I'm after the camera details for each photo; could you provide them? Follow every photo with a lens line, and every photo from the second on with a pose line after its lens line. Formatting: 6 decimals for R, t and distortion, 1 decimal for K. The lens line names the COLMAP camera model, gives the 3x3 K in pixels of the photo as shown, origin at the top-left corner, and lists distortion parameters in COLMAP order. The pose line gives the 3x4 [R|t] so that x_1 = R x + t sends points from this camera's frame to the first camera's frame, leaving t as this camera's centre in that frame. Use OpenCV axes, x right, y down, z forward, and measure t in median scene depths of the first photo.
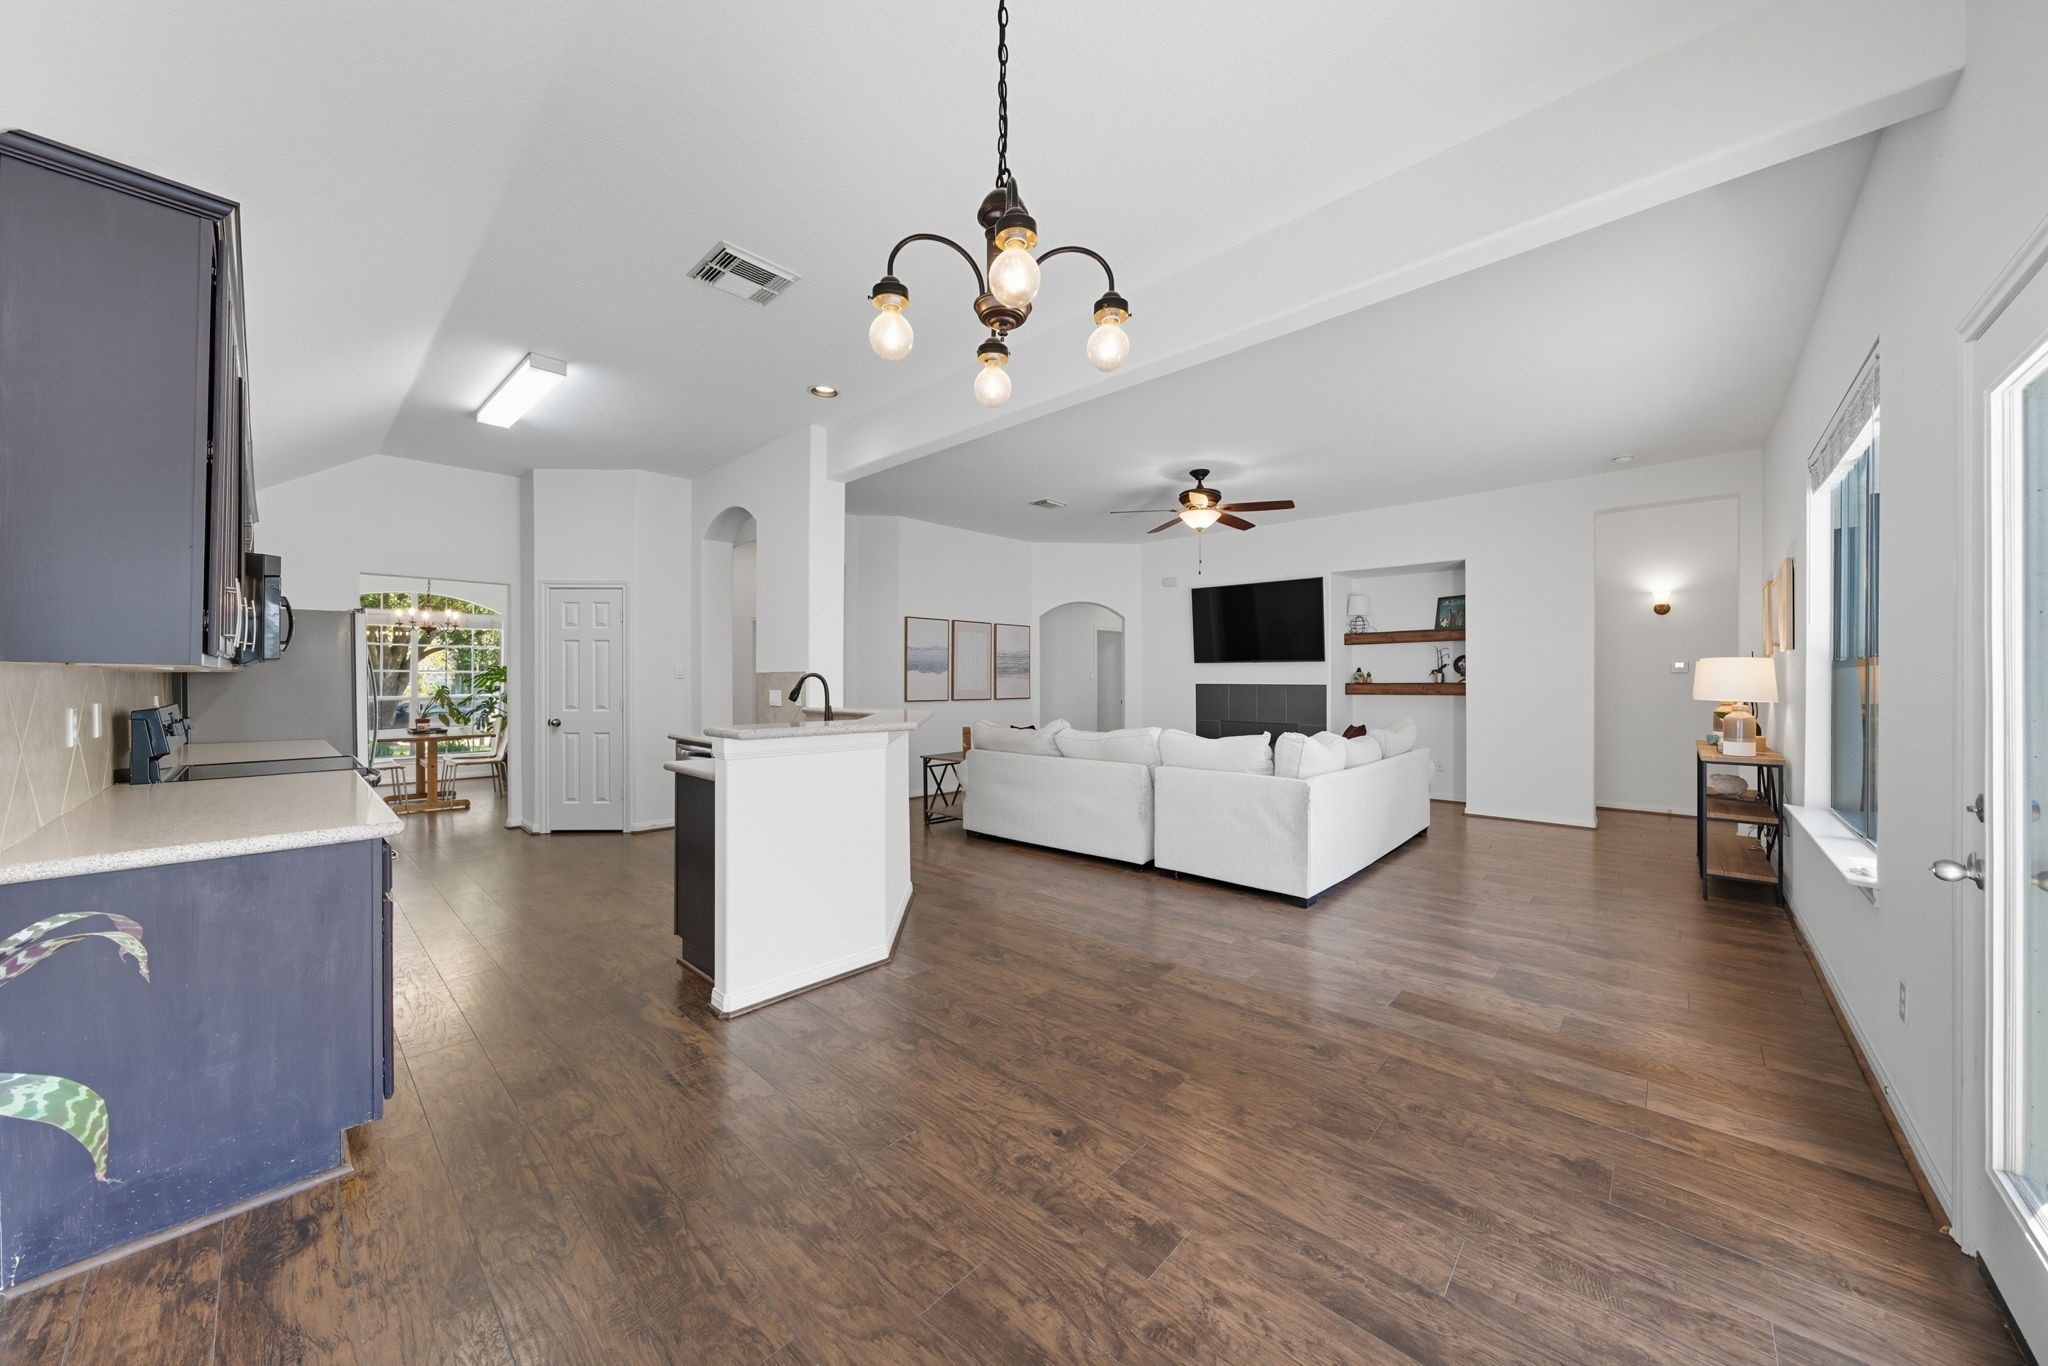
lens RADIAL K [[694.8, 0, 1017.9], [0, 694.8, 671.4], [0, 0, 1]] dist [-0.009292, 0.000075]
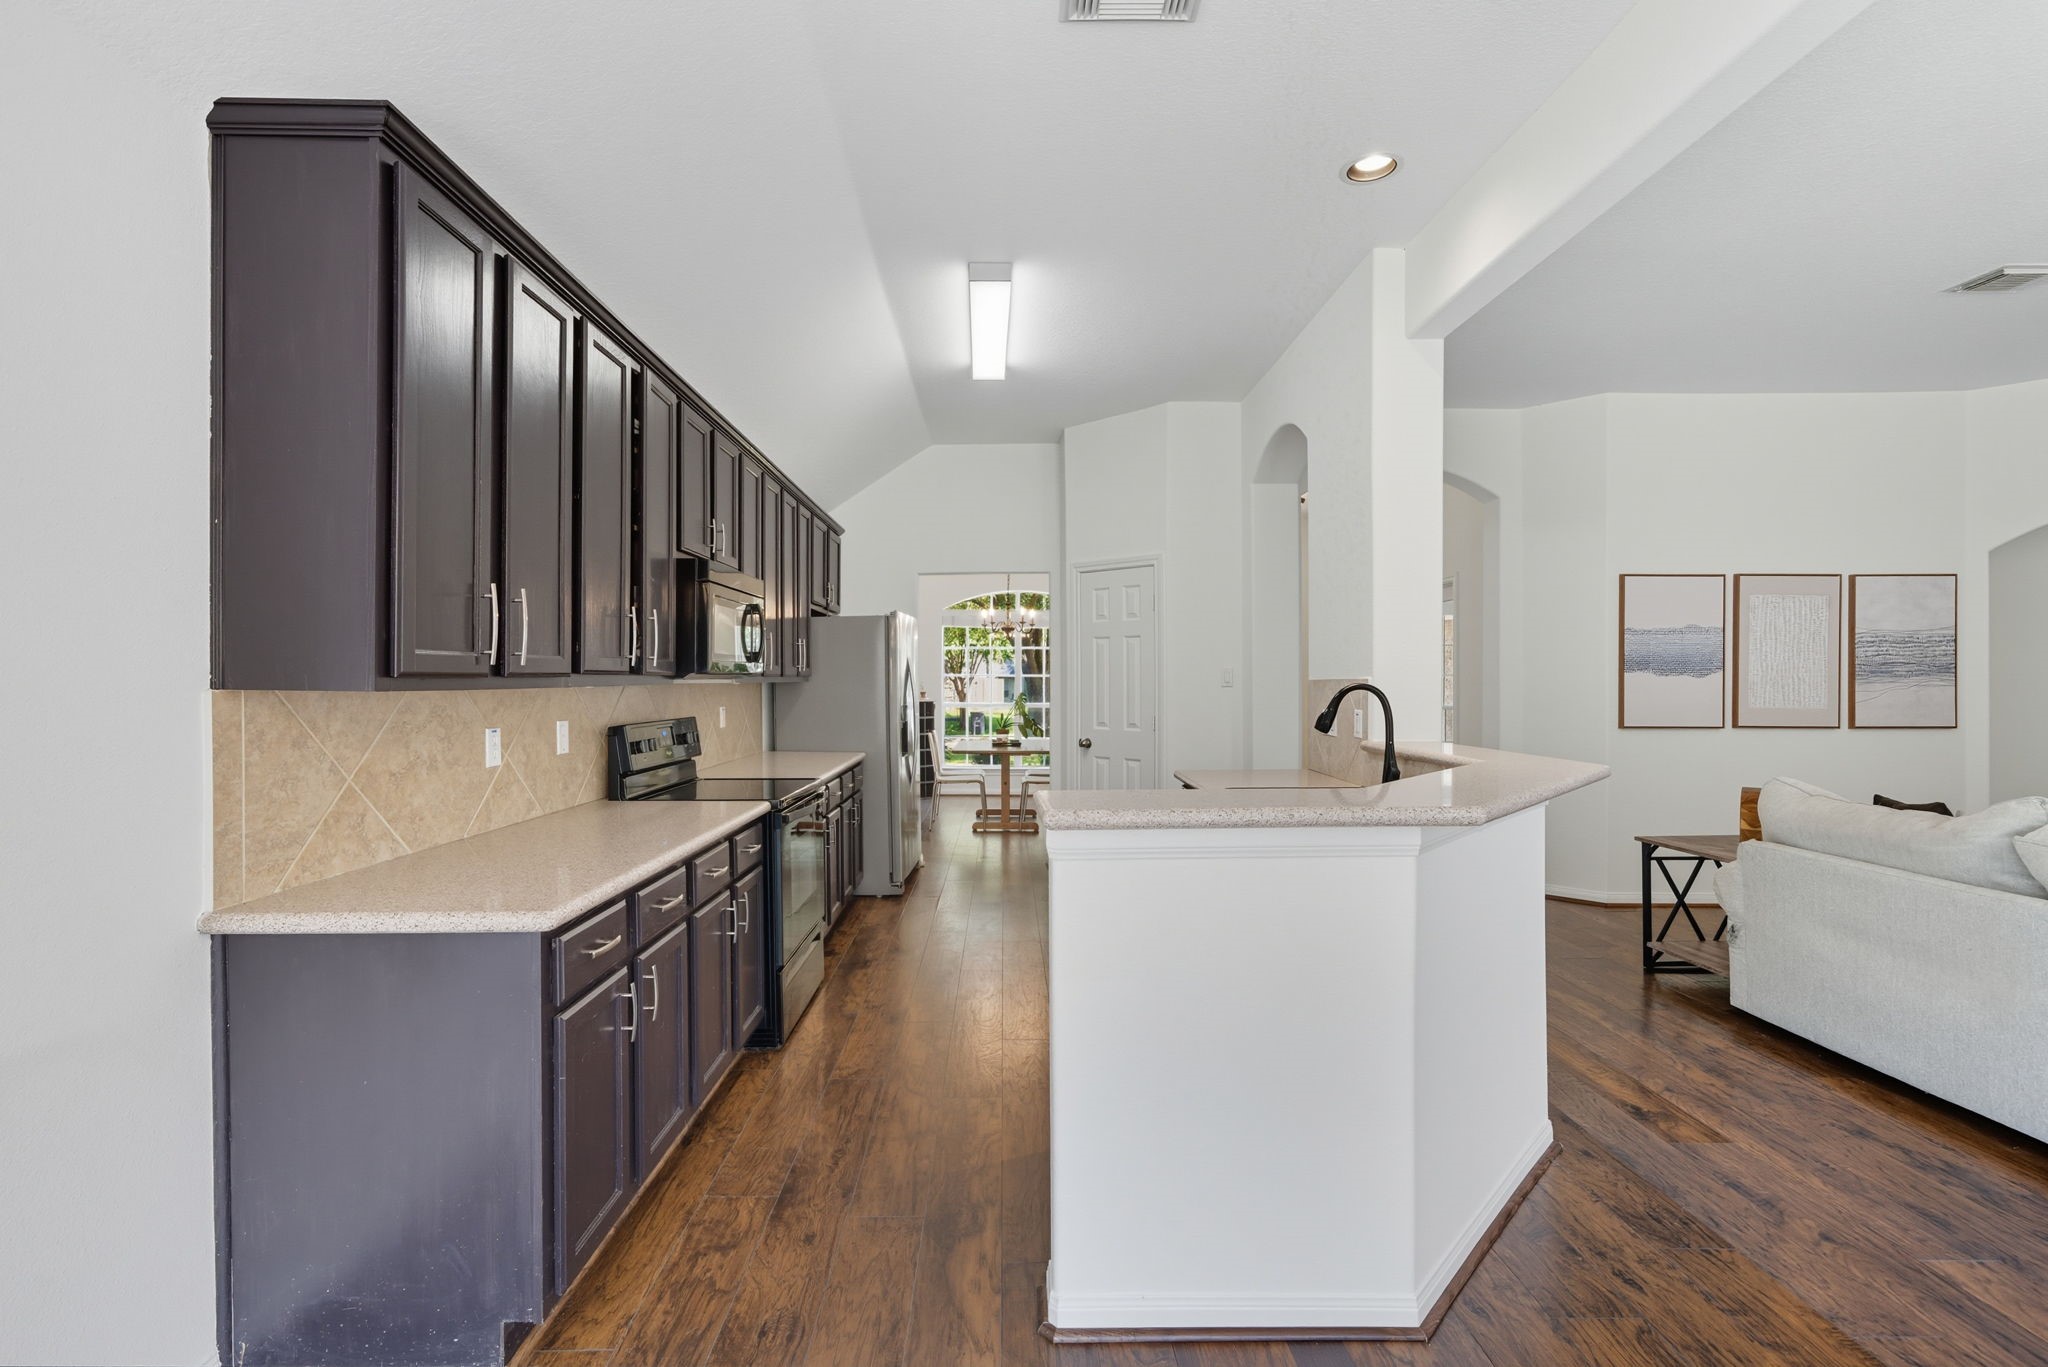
lens RADIAL K [[892.6, 0, 1035.1], [0, 892.6, 681.4], [0, 0, 1]] dist [0.008043, 0.002806]
pose [[0.699766, -0.000108, -0.714372, 0.029508], [0.009072, 0.999921, 0.008736, -0.006047], [0.714315, -0.012594, 0.699711, 0.232877]]
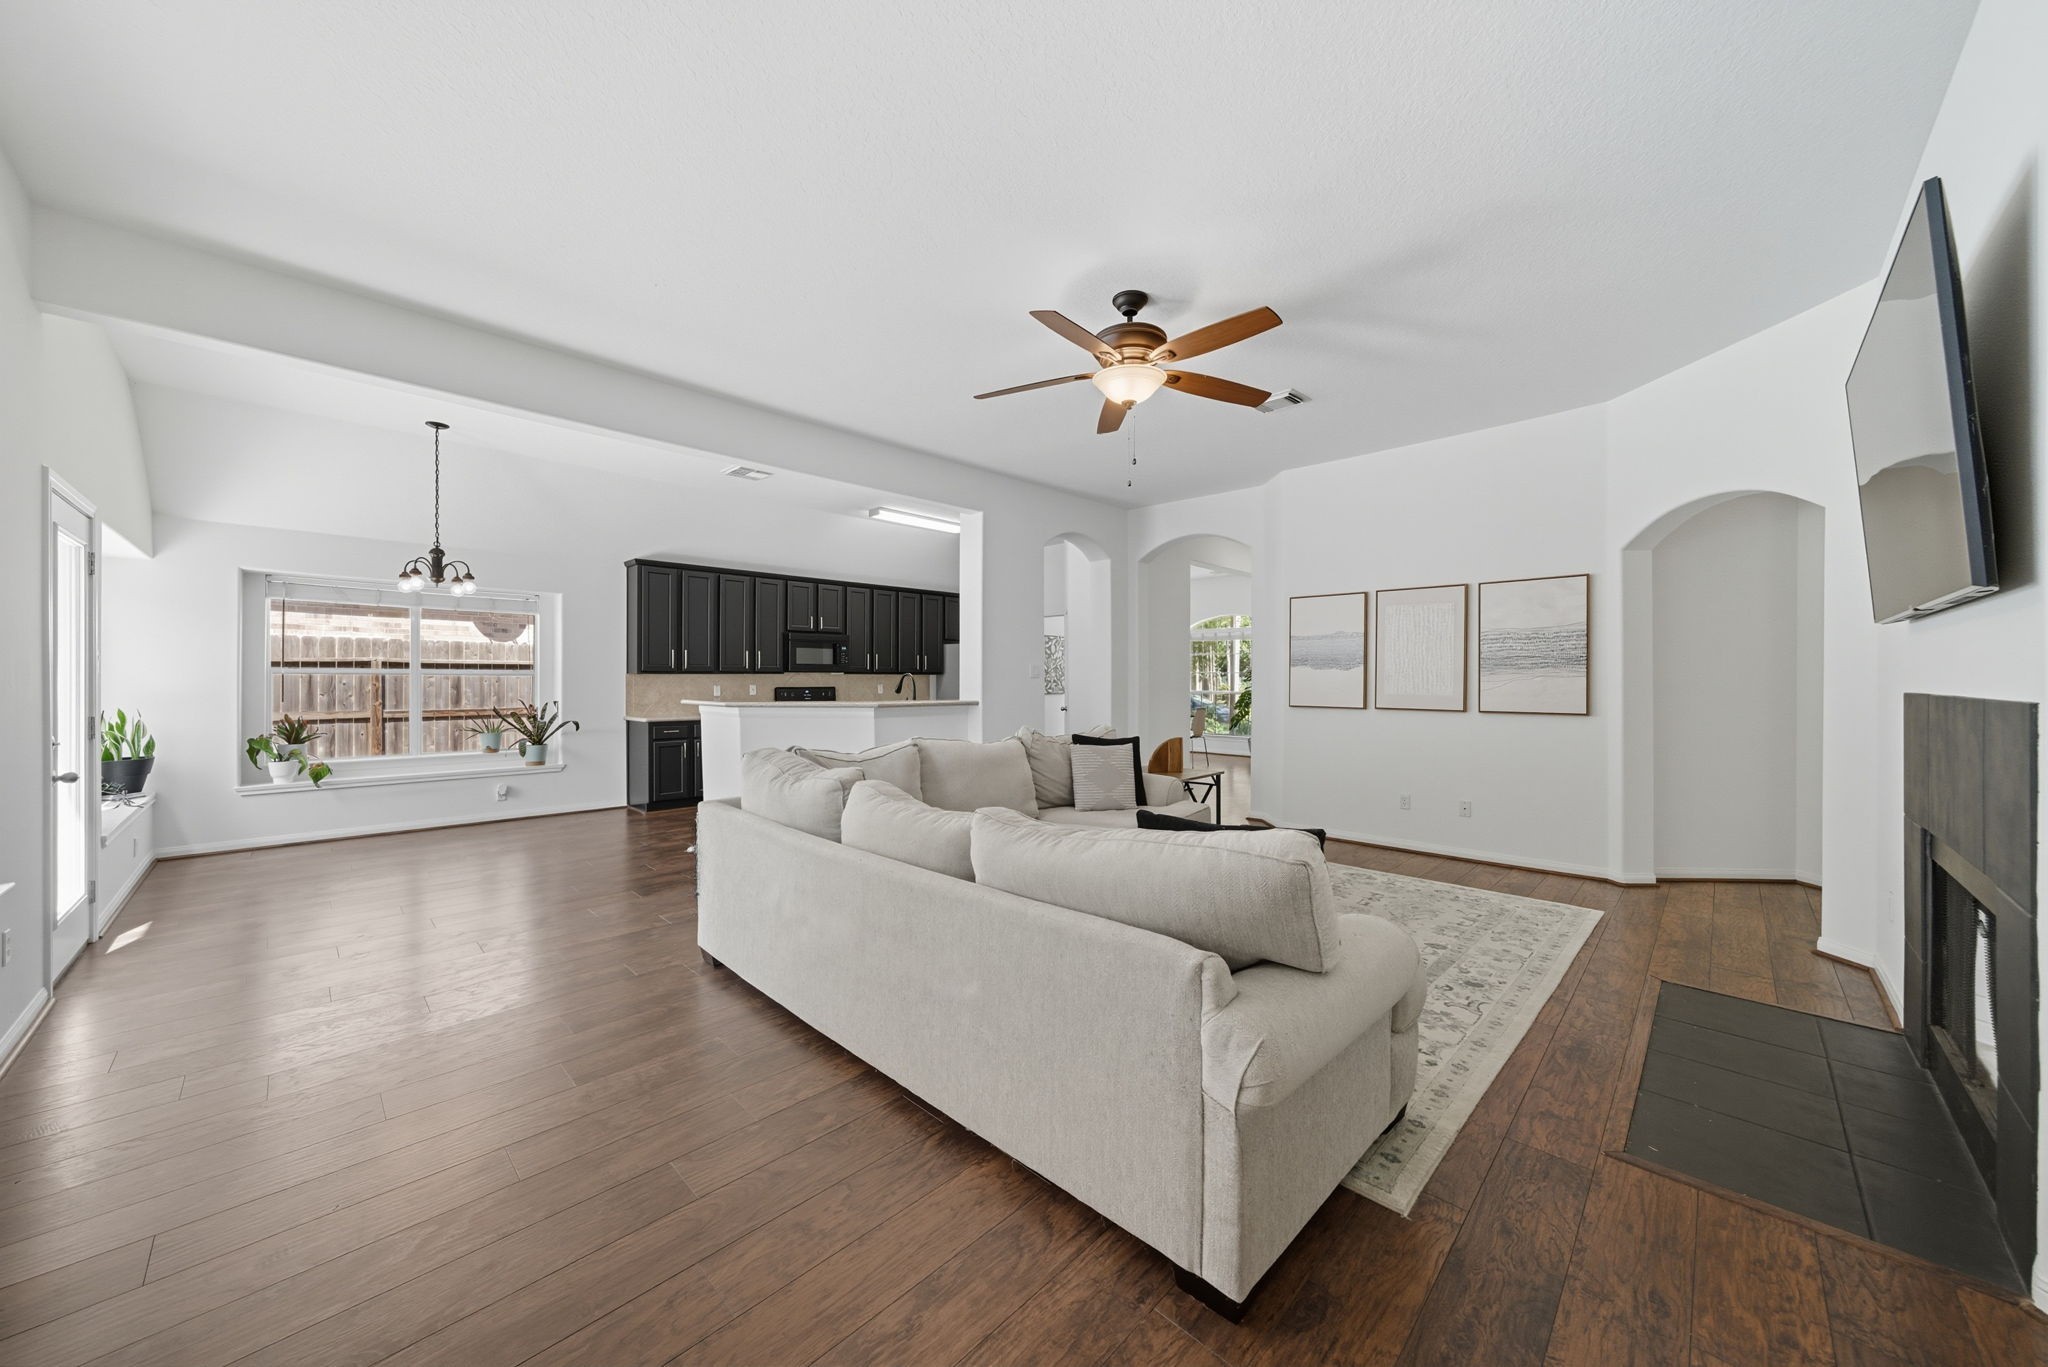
lens RADIAL K [[728.4, 0, 1057.8], [0, 728.4, 679.4], [0, 0, 1]] dist [0.000550, 0.000475]
pose [[0.014581, 0.002755, -0.999890, 0.947132], [0.010236, 0.999943, 0.002905, 0.012058], [0.999841, -0.010278, 0.014552, 1.019110]]
